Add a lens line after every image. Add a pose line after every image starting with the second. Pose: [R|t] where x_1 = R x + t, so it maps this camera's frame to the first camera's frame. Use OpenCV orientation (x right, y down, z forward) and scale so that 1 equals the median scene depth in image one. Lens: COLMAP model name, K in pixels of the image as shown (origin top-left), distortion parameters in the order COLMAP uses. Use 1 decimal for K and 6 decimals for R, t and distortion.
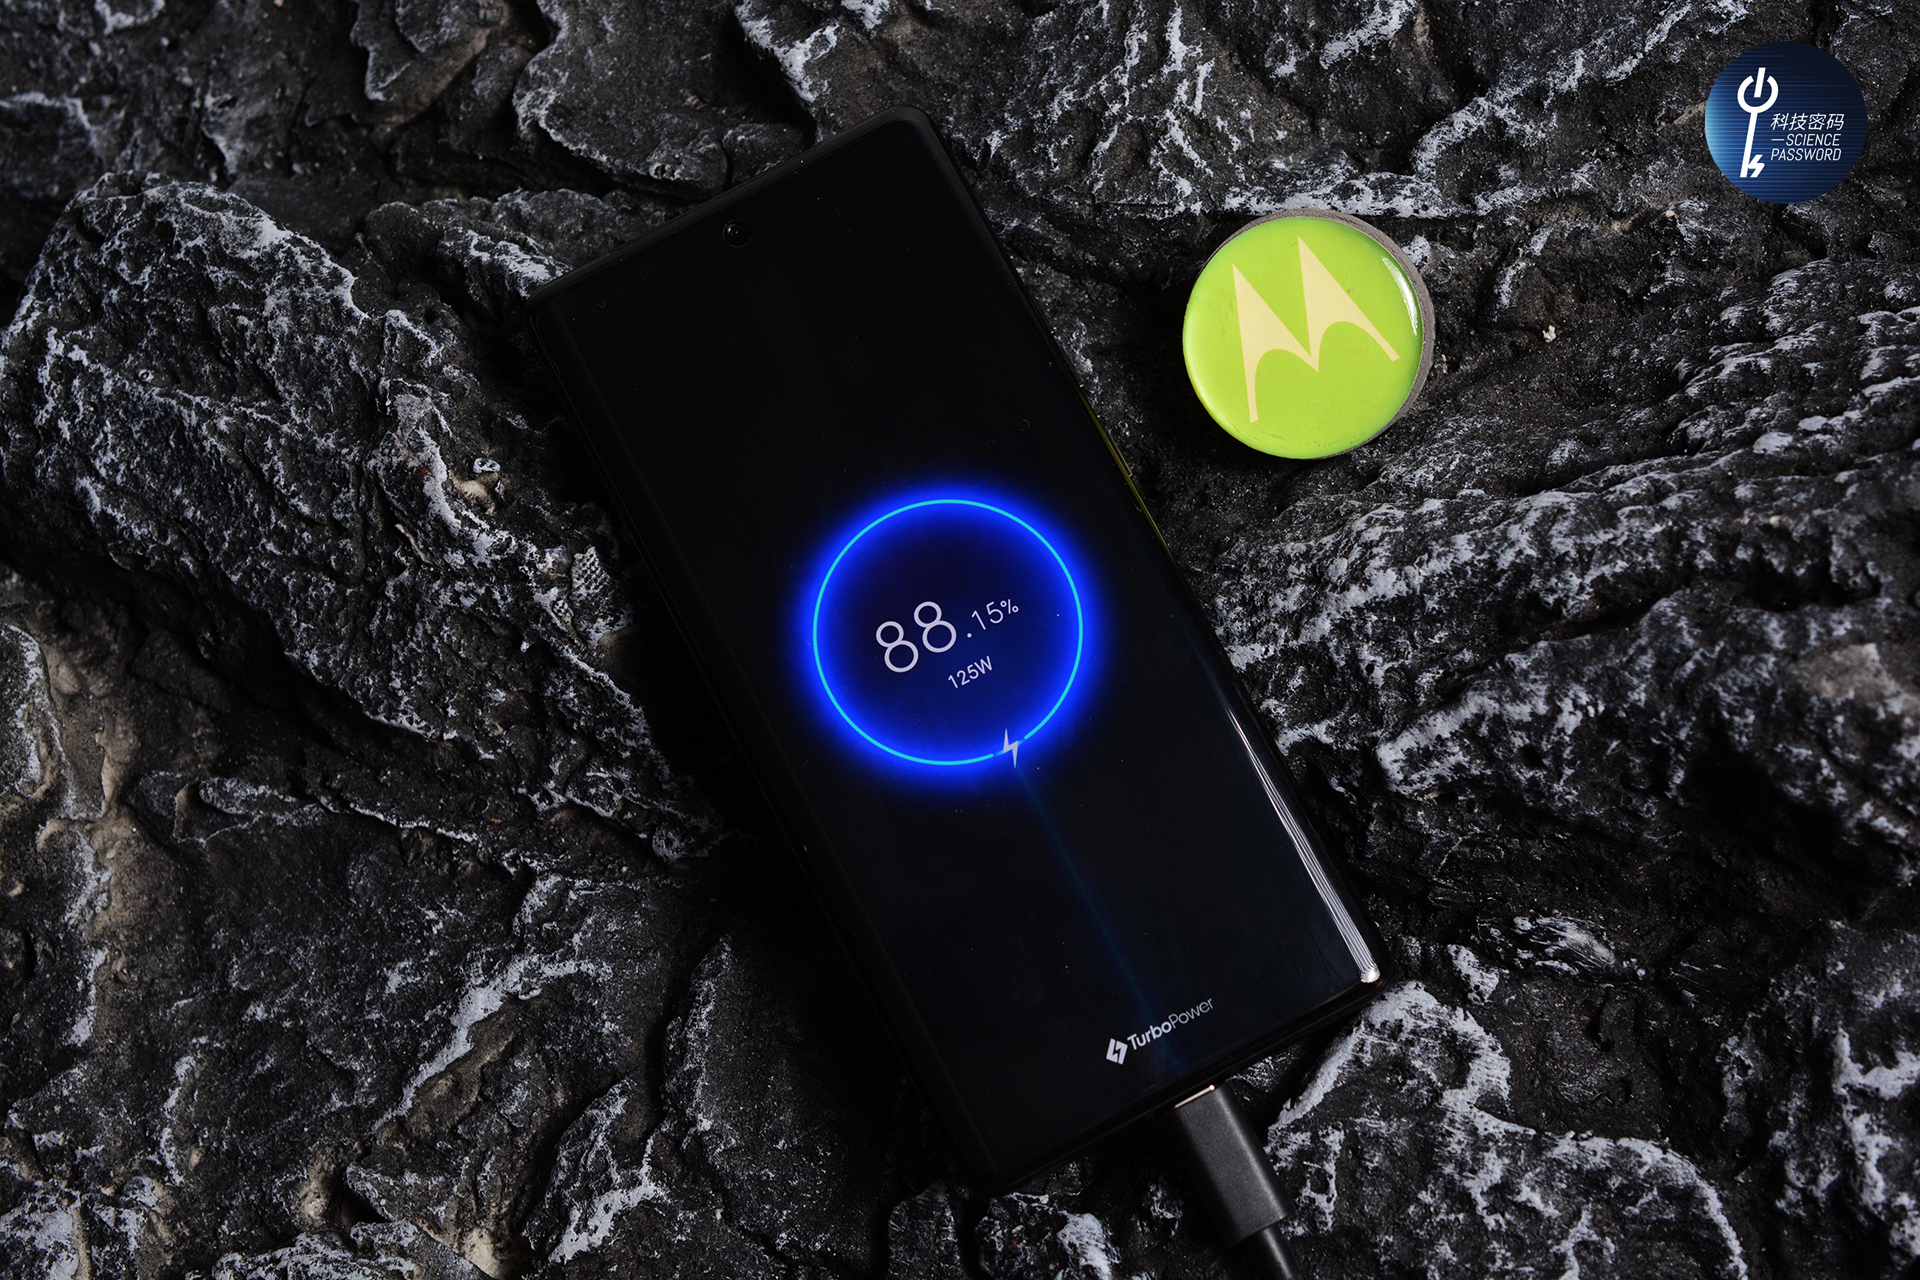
lens RADIAL K [[3404.6, 0, 964.9], [0, 3404.6, 629.8], [0, 0, 1]] dist [-0.016485, 0.270688]
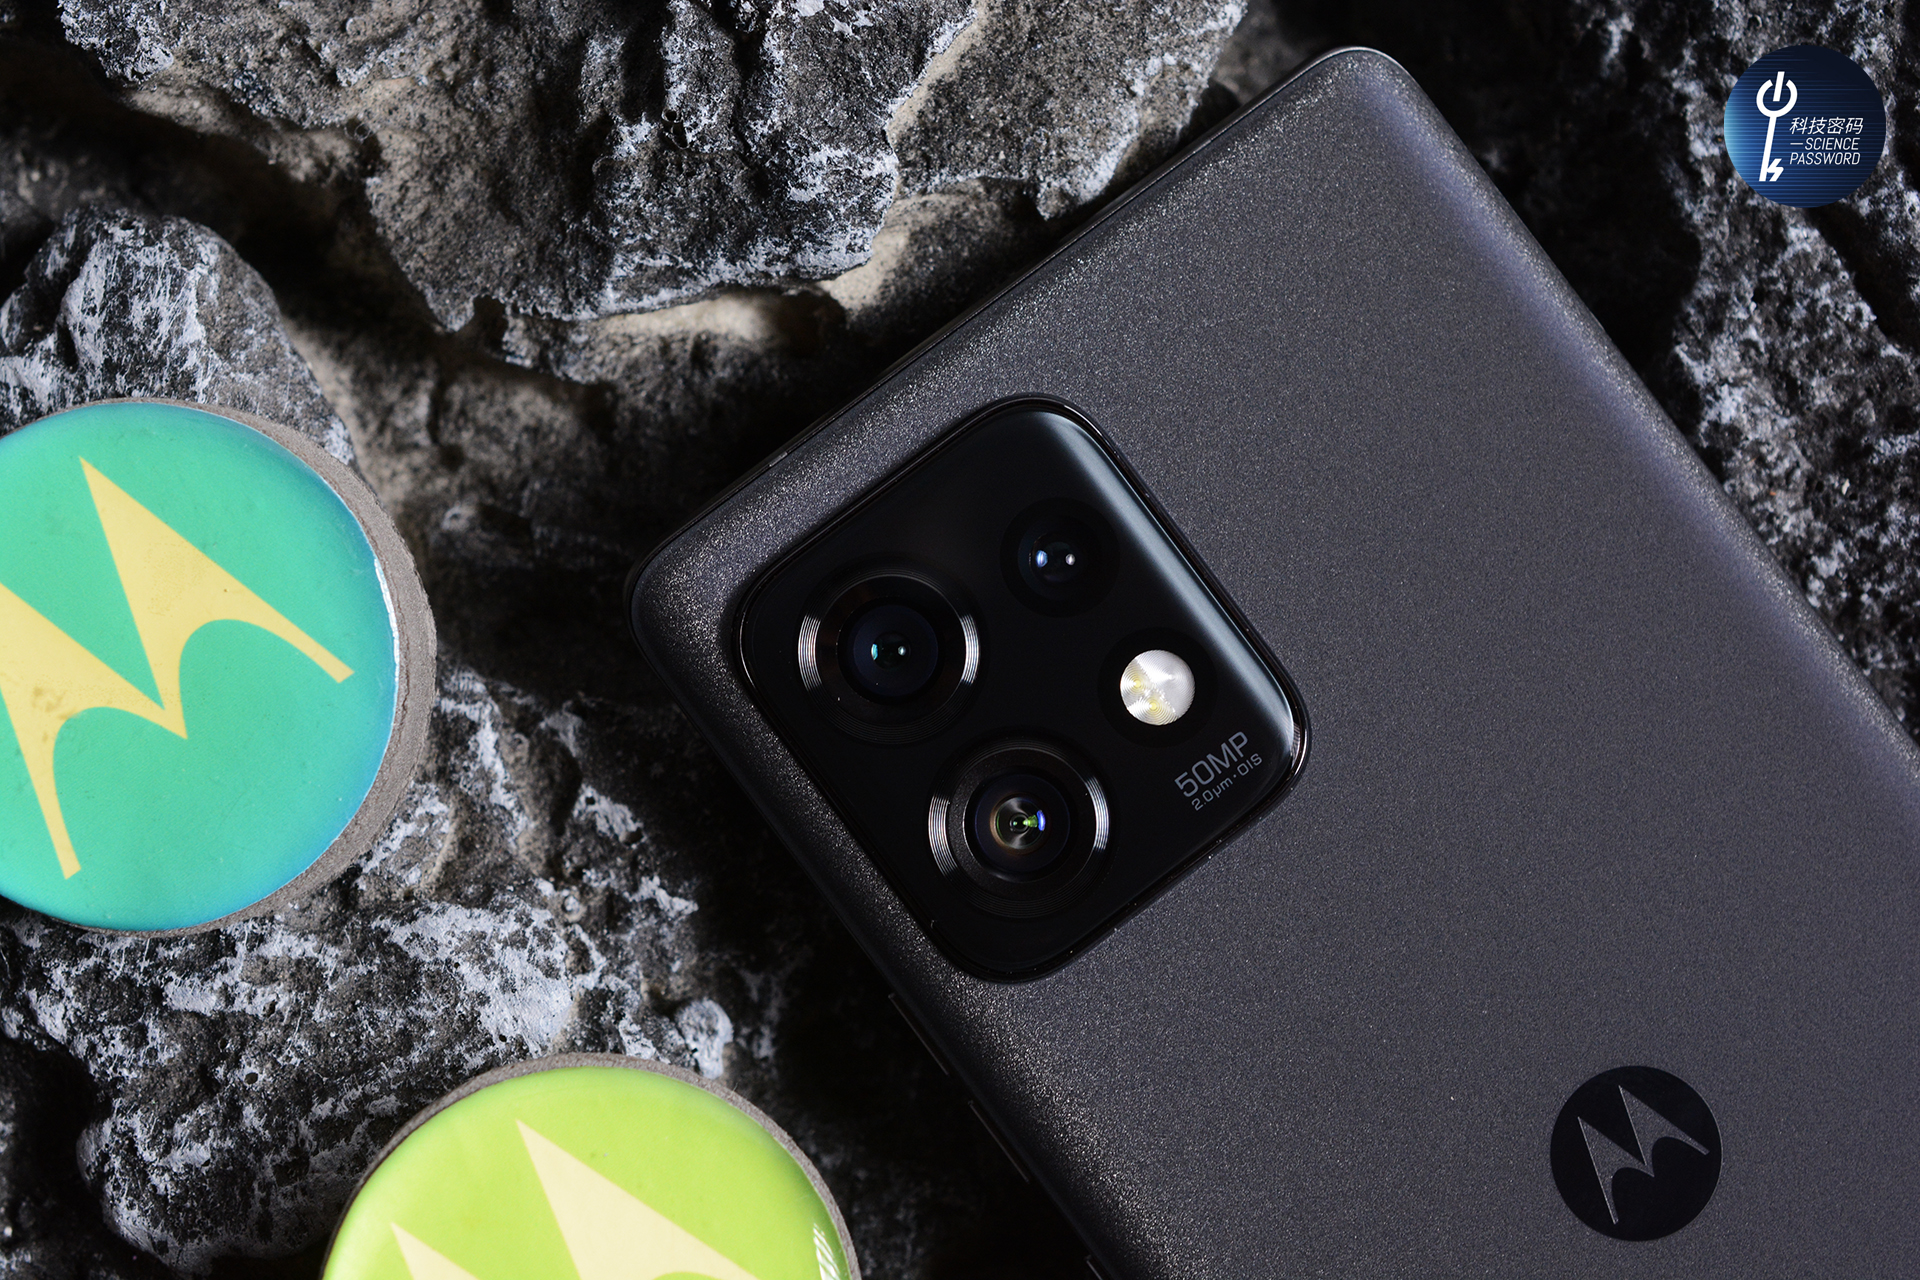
lens RADIAL K [[3509.6, 0, 960.0], [0, 3509.6, 640.0], [0, 0, 1]] dist [0.000468, 0.150248]
pose [[0.755479, 0.632441, 0.171083, -0.334082], [-0.652310, 0.750466, 0.106270, 0.049779], [-0.061182, -0.191884, 0.979509, 0.538093]]
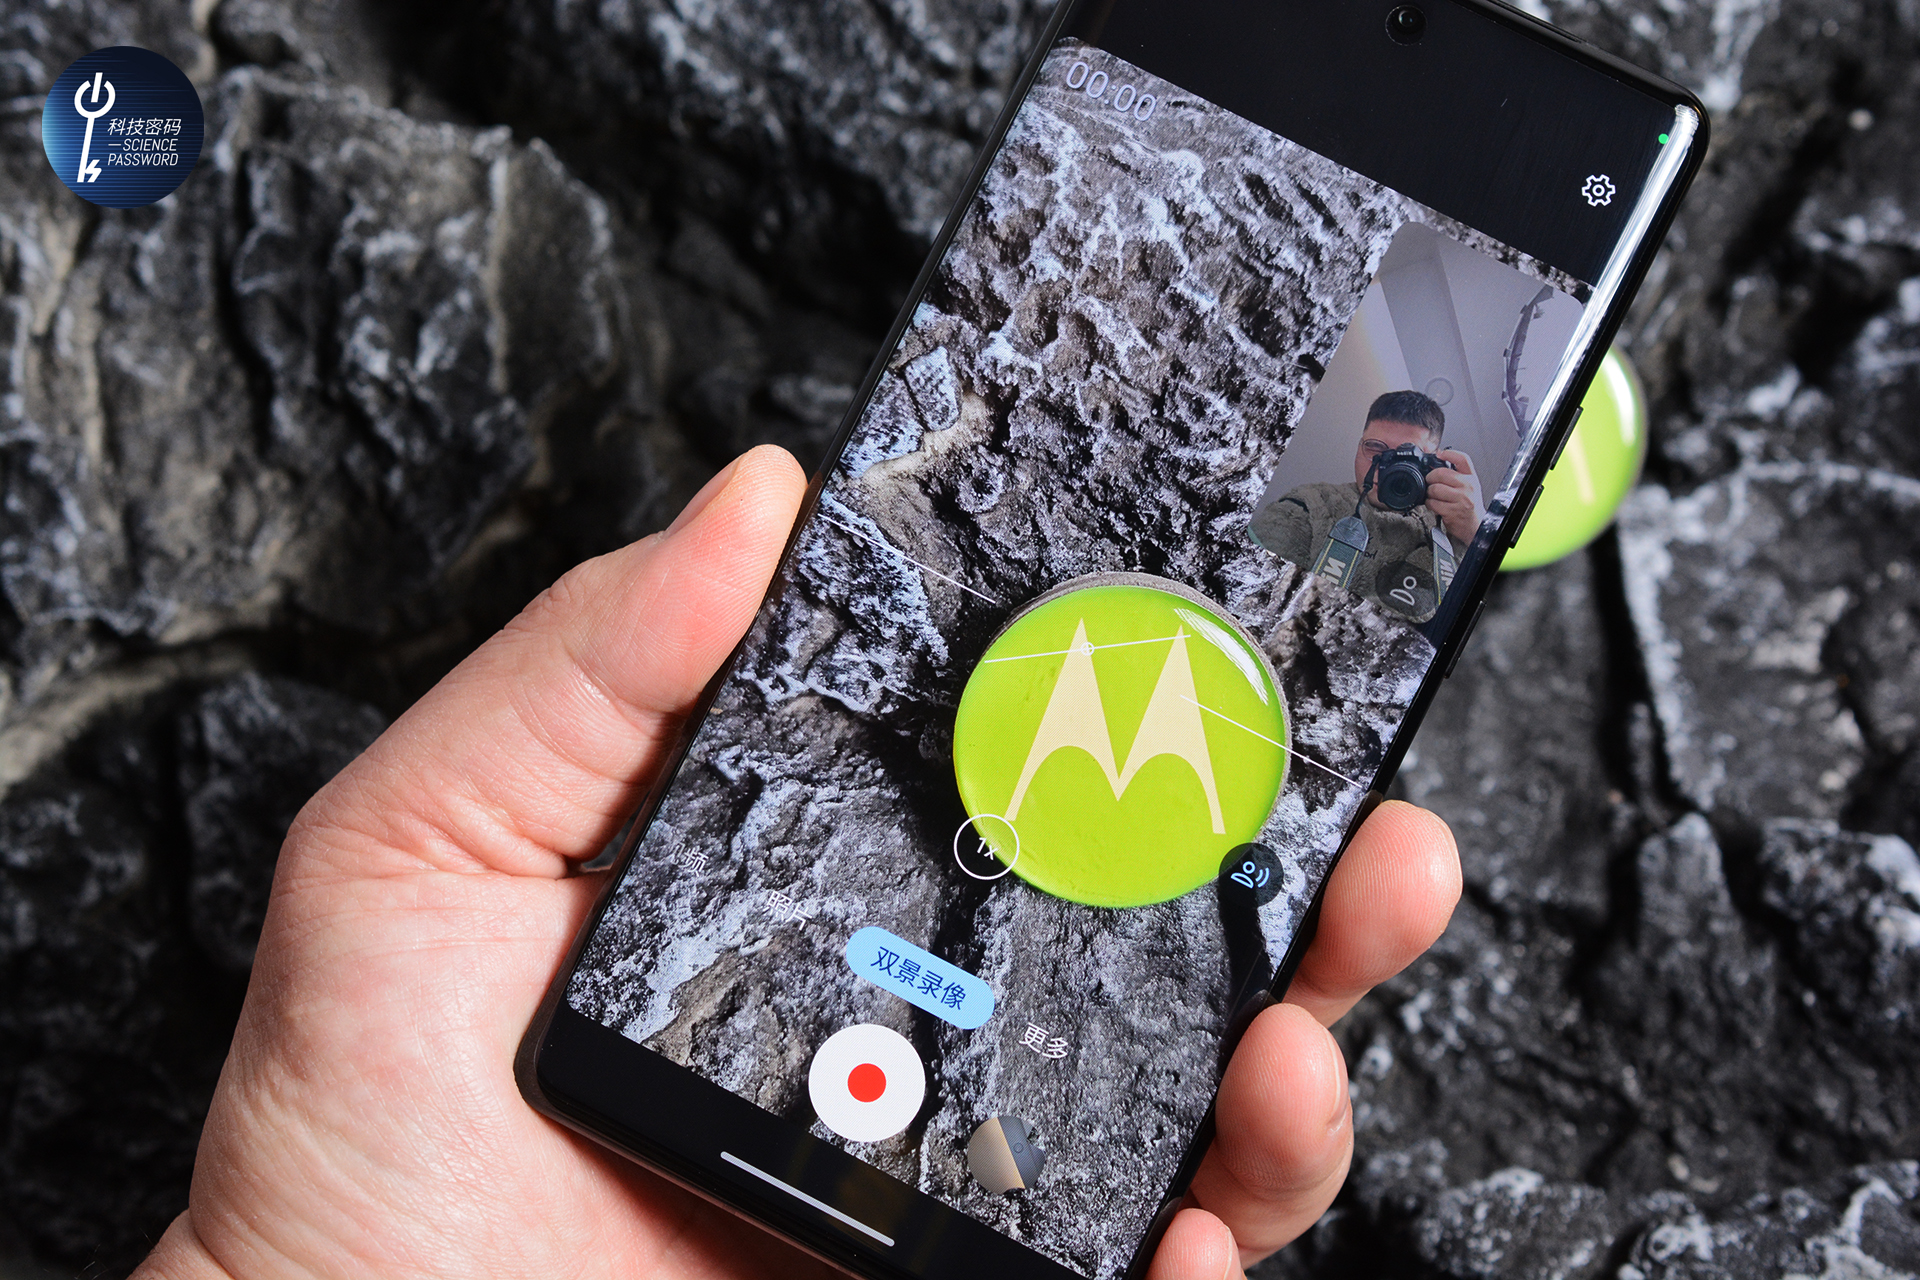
lens RADIAL K [[3404.6, 0, 964.9], [0, 3404.6, 629.8], [0, 0, 1]] dist [-0.016485, 0.270688]
pose [[0.984541, 0.031181, 0.172359, -0.334399], [-0.021620, 0.998136, -0.057078, 0.160941], [-0.173818, 0.052470, 0.983379, 0.150563]]
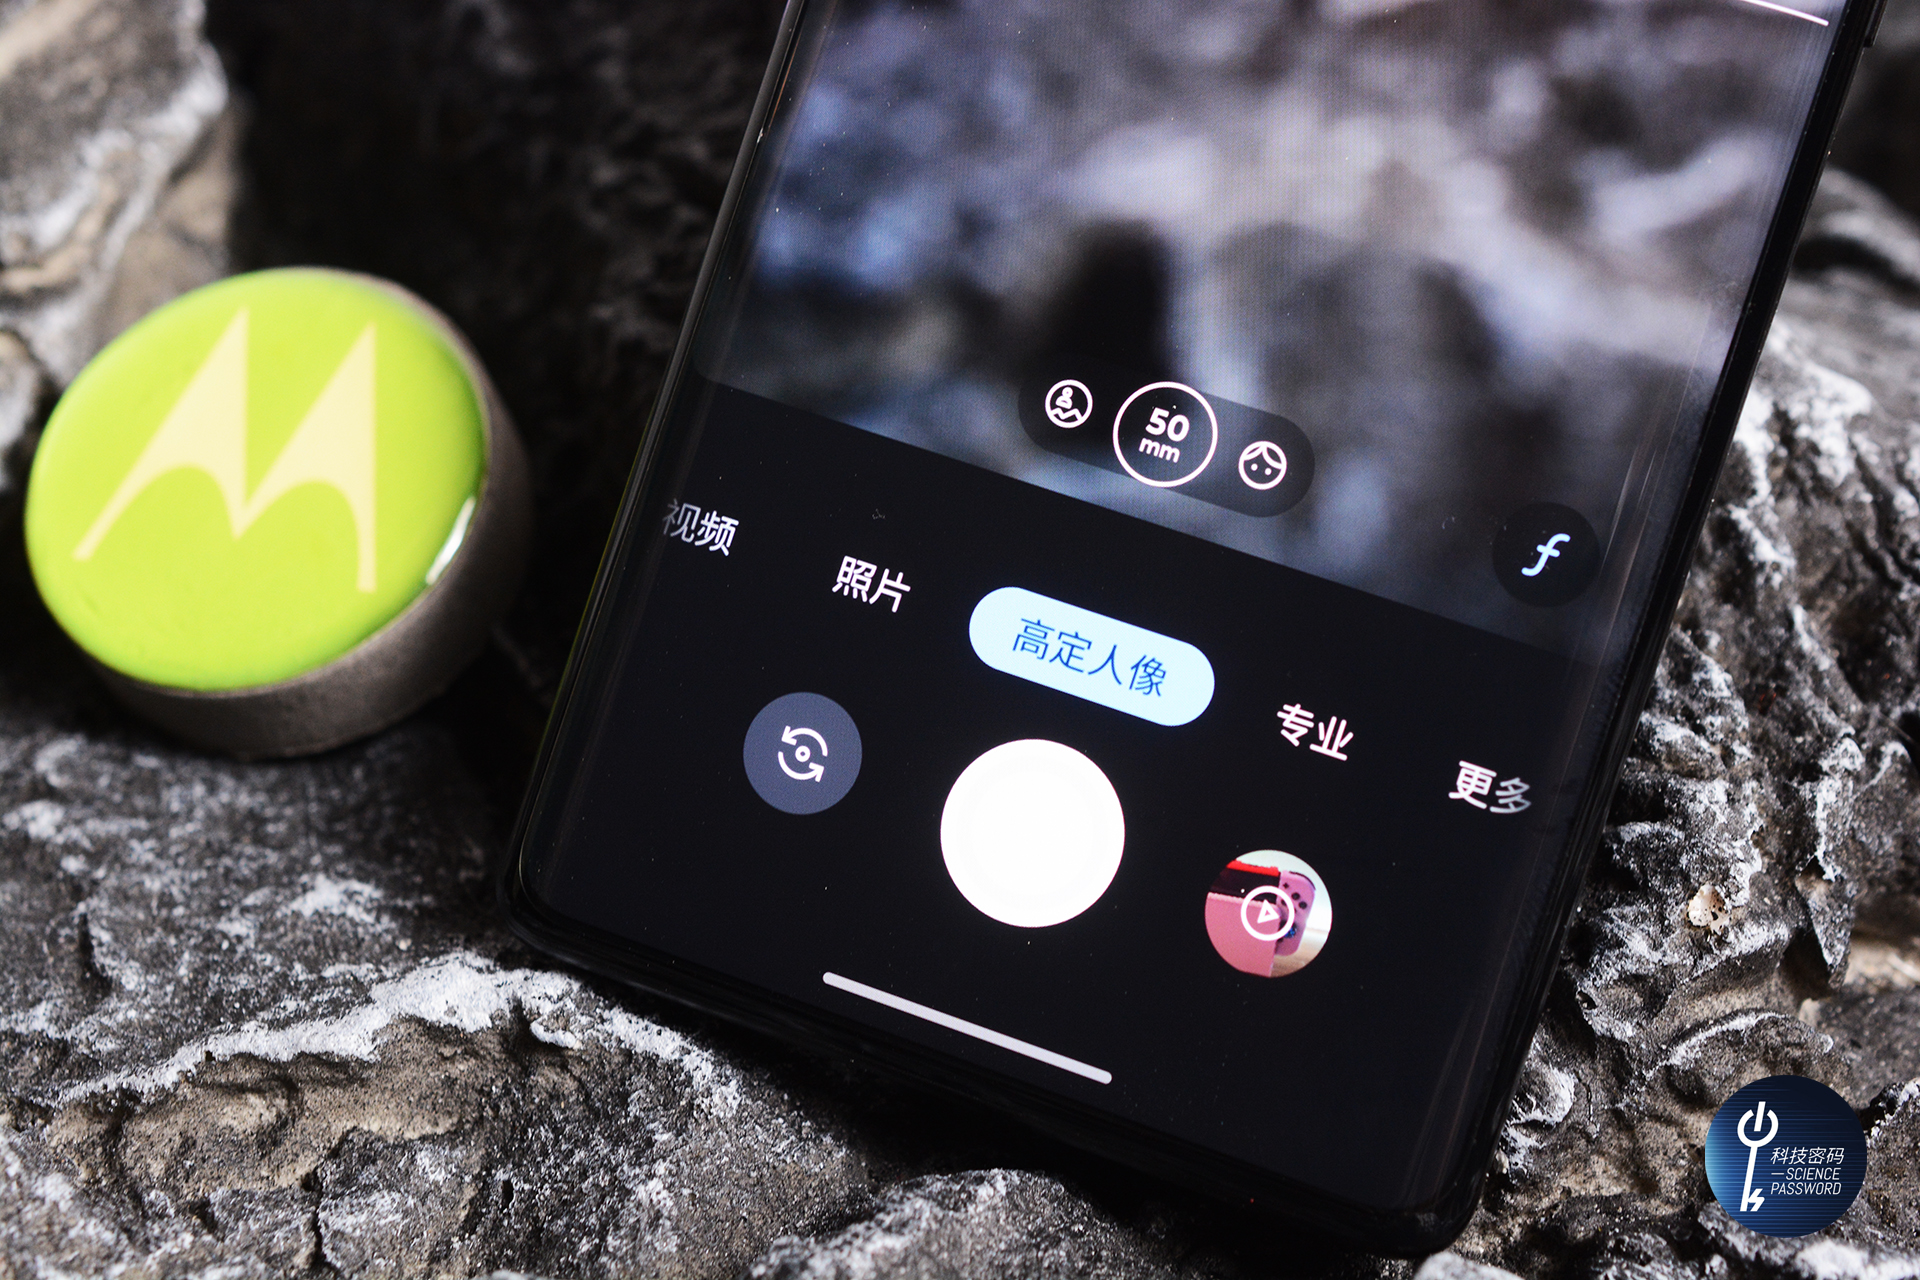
lens RADIAL K [[3509.6, 0, 960.0], [0, 3509.6, 640.0], [0, 0, 1]] dist [0.000468, 0.150248]
pose [[0.813756, 0.521129, -0.257343, 0.002551], [-0.577504, 0.675097, -0.459056, 0.247892], [-0.065496, 0.522176, 0.850319, 0.590636]]
